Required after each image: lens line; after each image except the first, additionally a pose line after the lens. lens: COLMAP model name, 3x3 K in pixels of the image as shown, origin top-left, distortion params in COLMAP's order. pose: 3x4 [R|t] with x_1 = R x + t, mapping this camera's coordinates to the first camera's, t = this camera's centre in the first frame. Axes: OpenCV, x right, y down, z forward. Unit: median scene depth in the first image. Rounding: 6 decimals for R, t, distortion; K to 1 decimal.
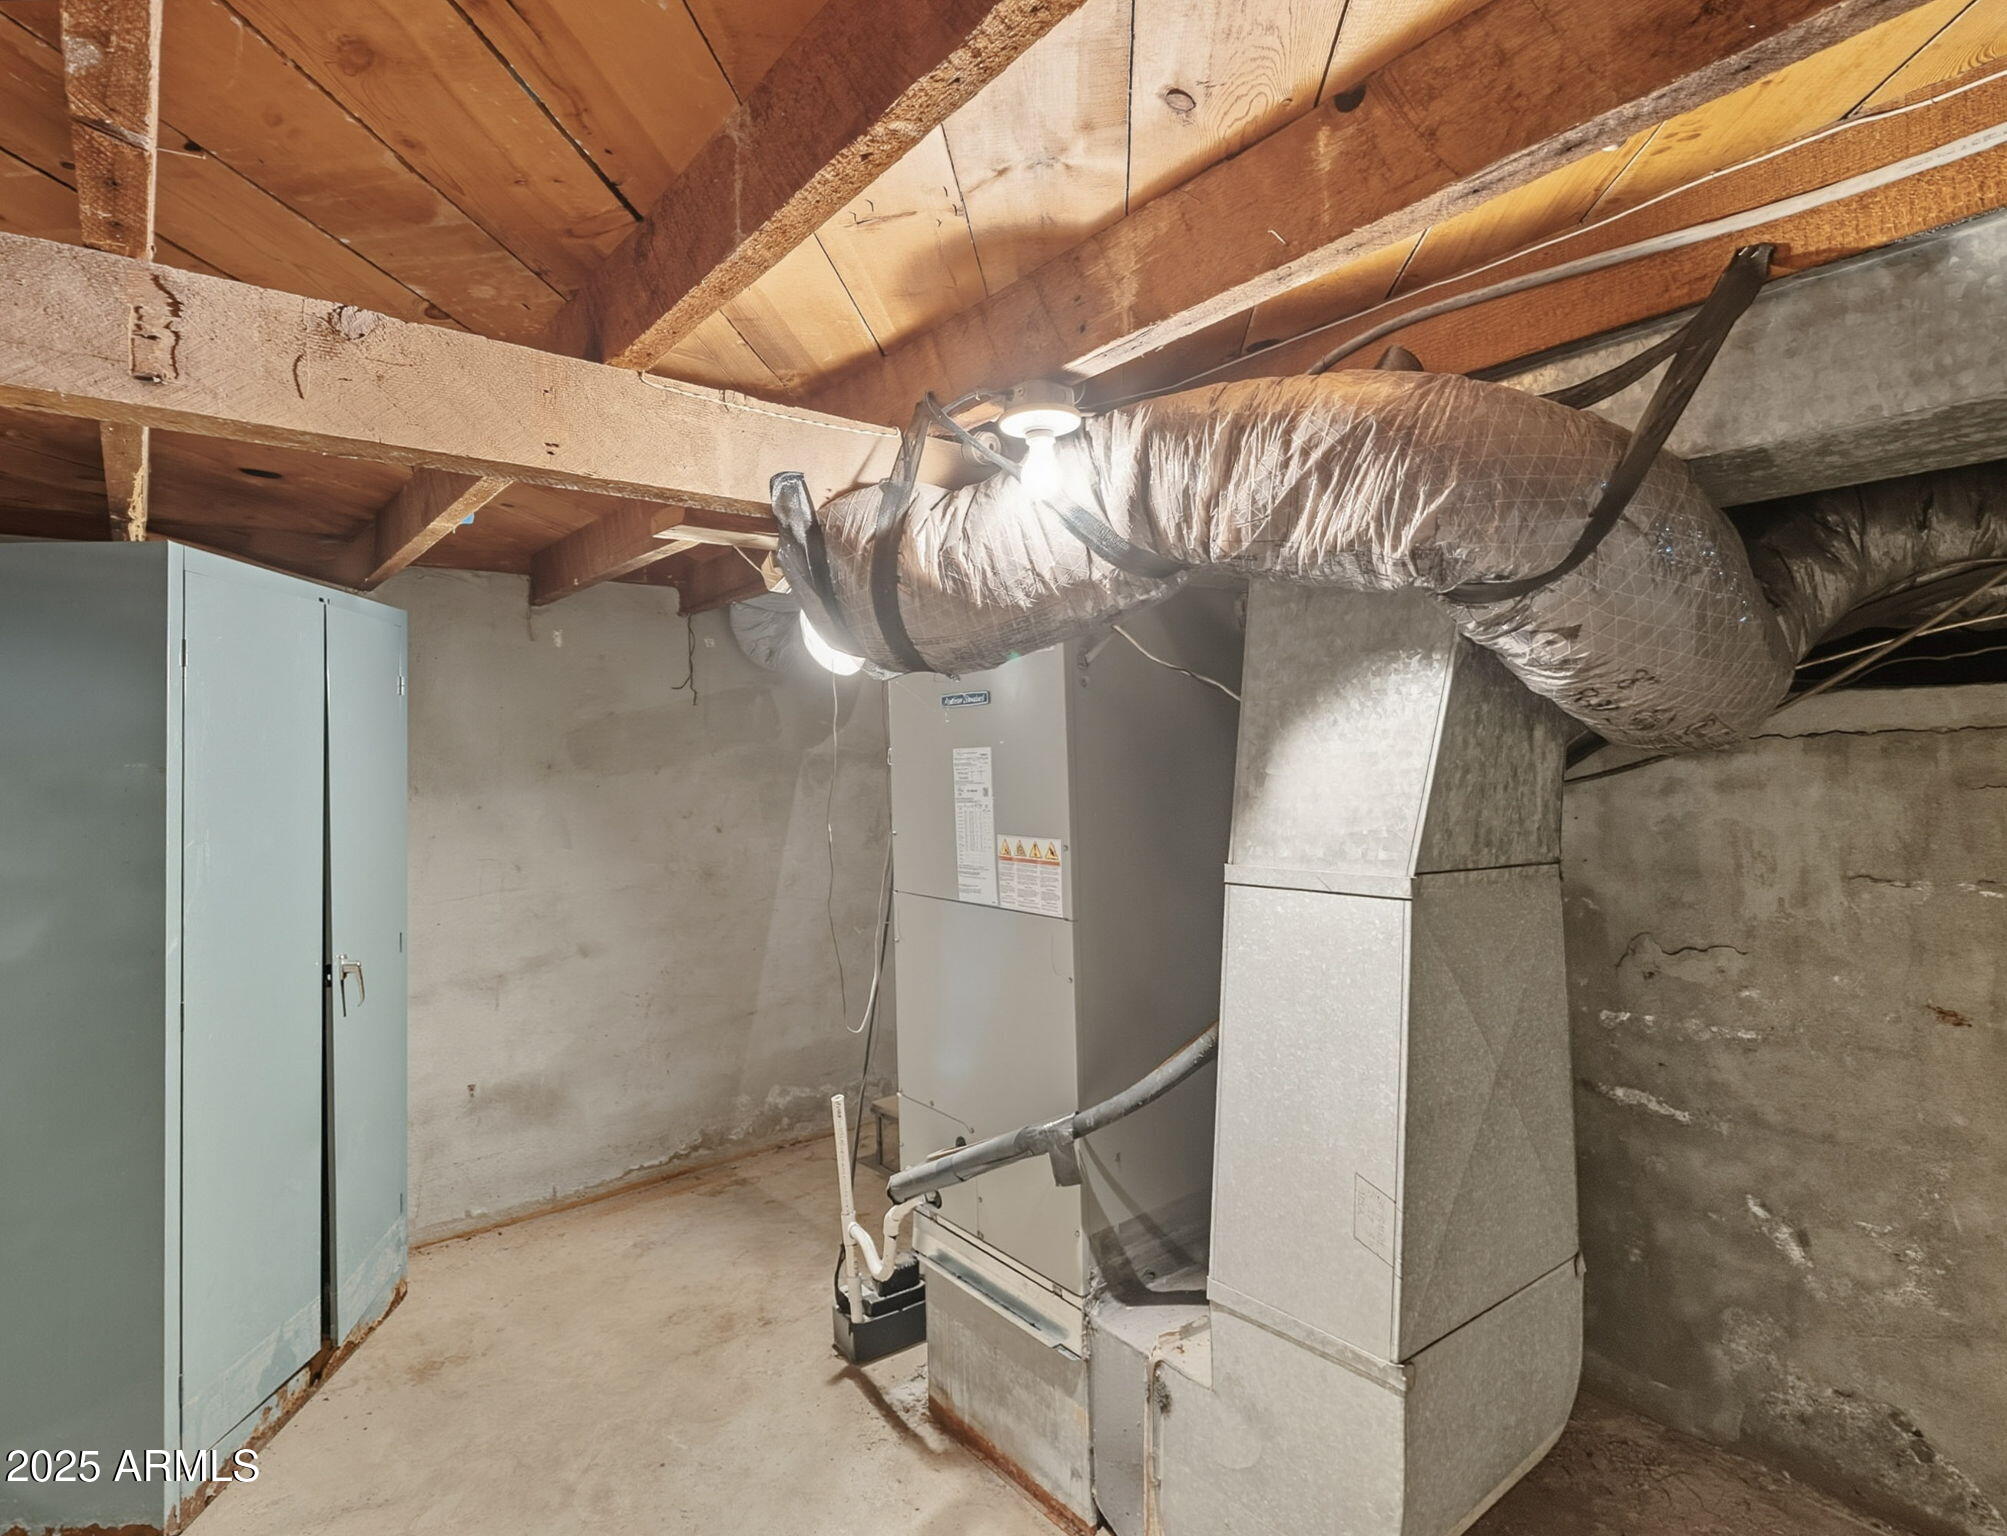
lens RADIAL K [[1060.0, 0, 1003.5], [0, 1060.0, 768.0], [0, 0, 1]] dist [-0.000038, -0.000010]
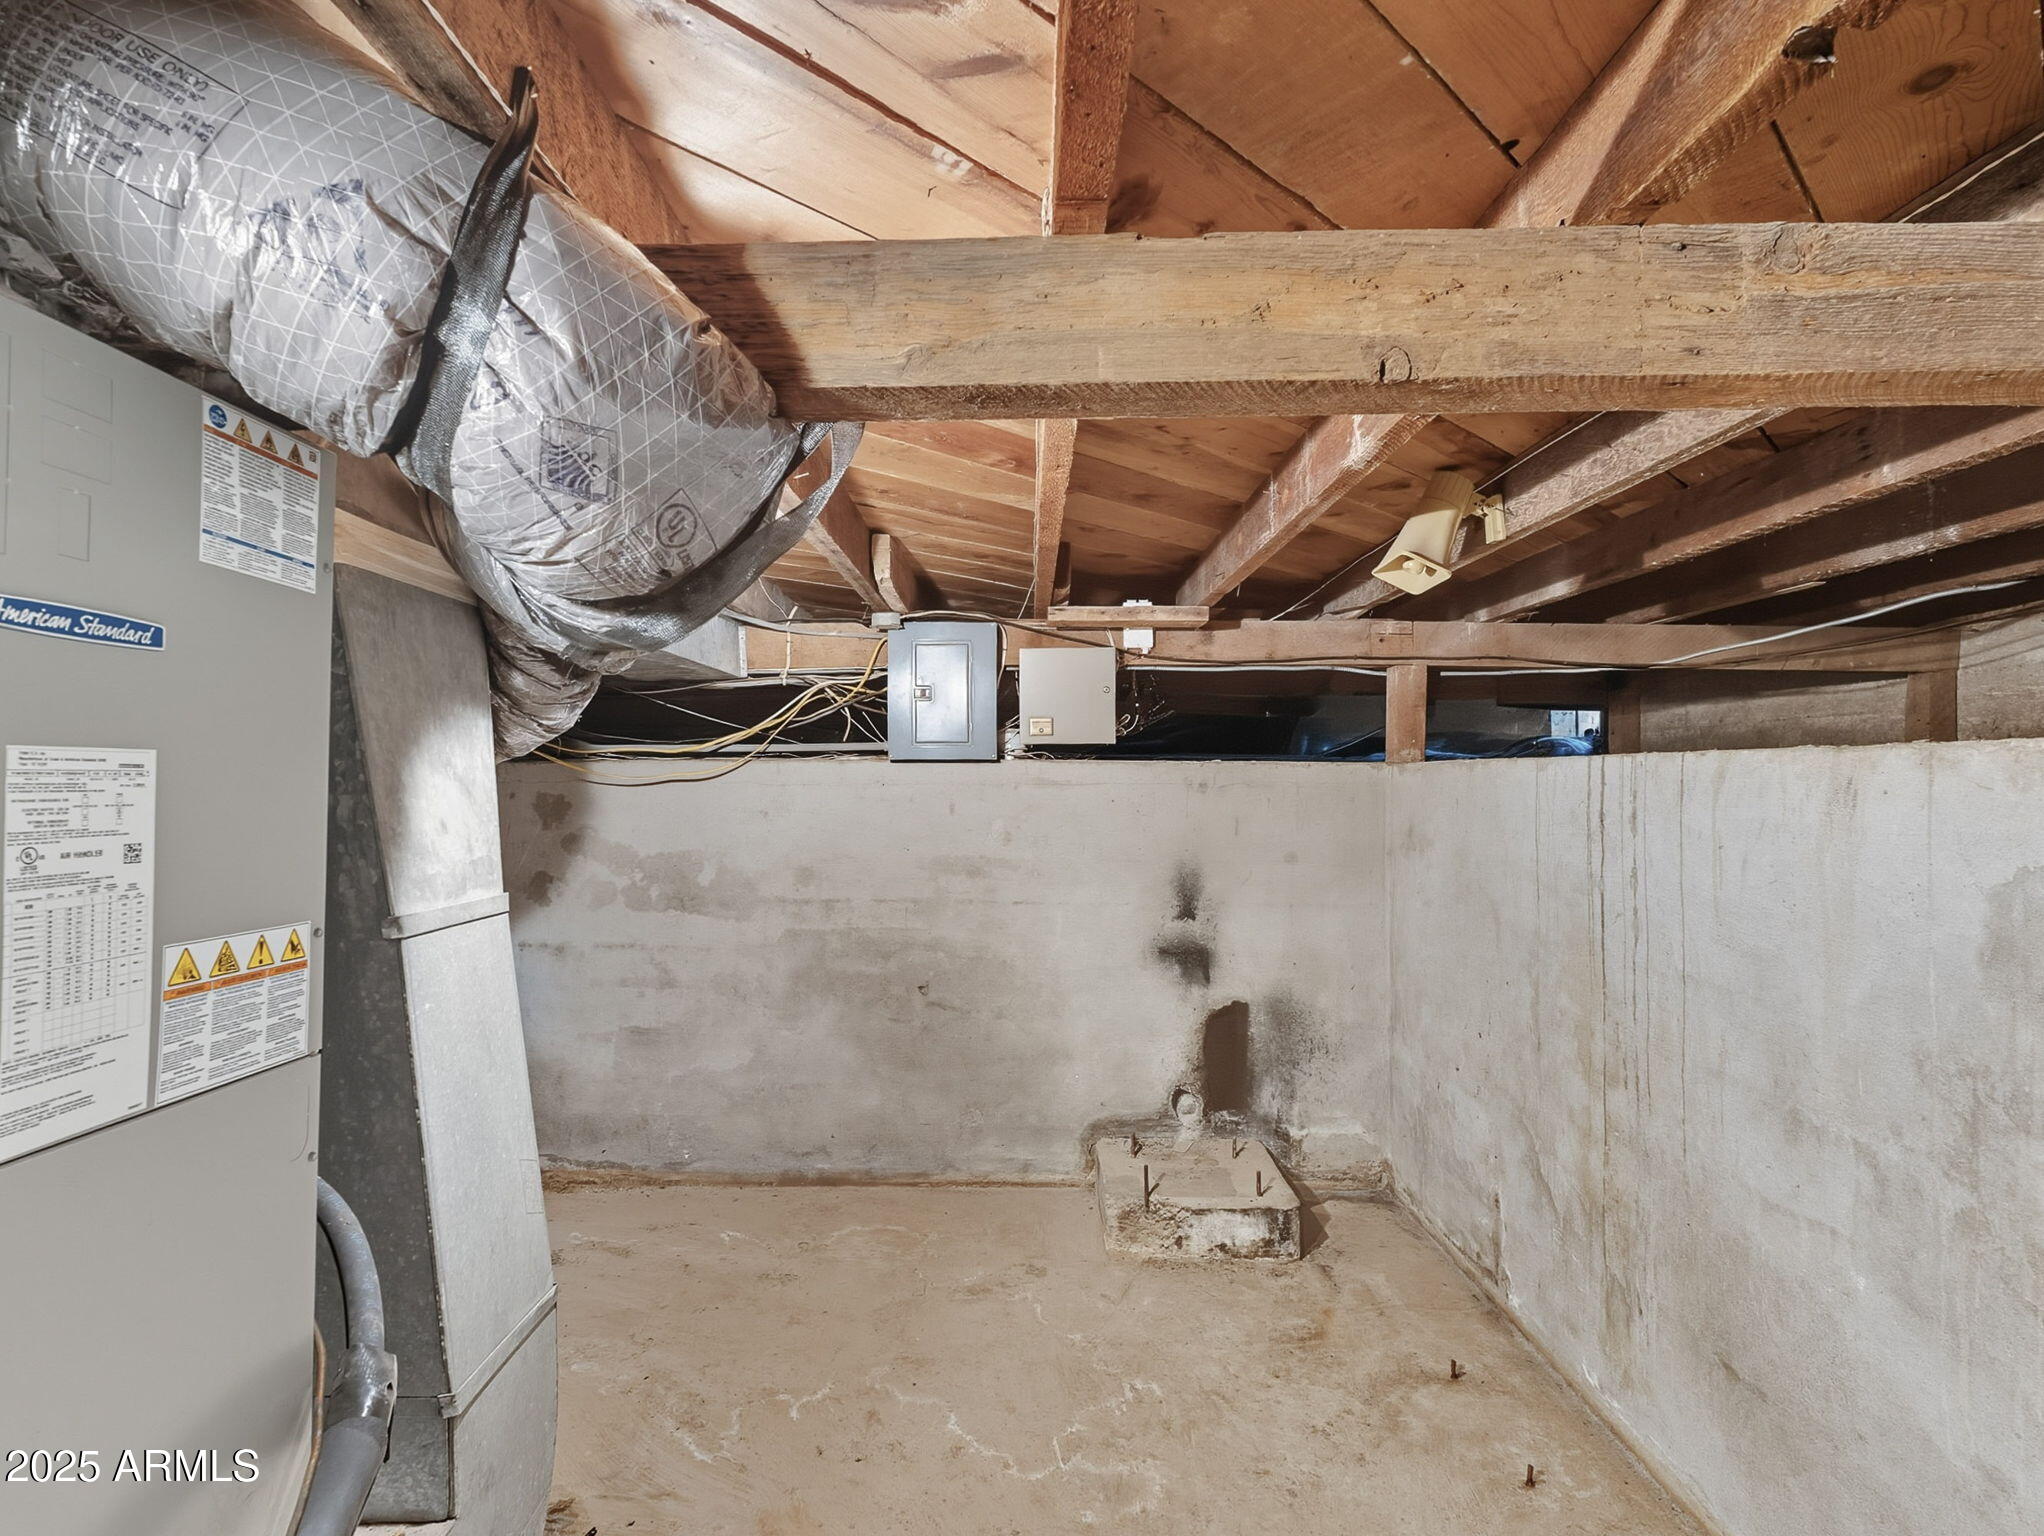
lens RADIAL K [[1049.1, 0, 1022.0], [0, 1049.1, 768.0], [0, 0, 1]] dist [-0.000007, 0.000005]
pose [[-0.791571, 0.025714, 0.610536, -0.582727], [0.005960, 0.999392, -0.034365, 0.004979], [-0.611048, -0.023563, -0.791242, 1.153865]]
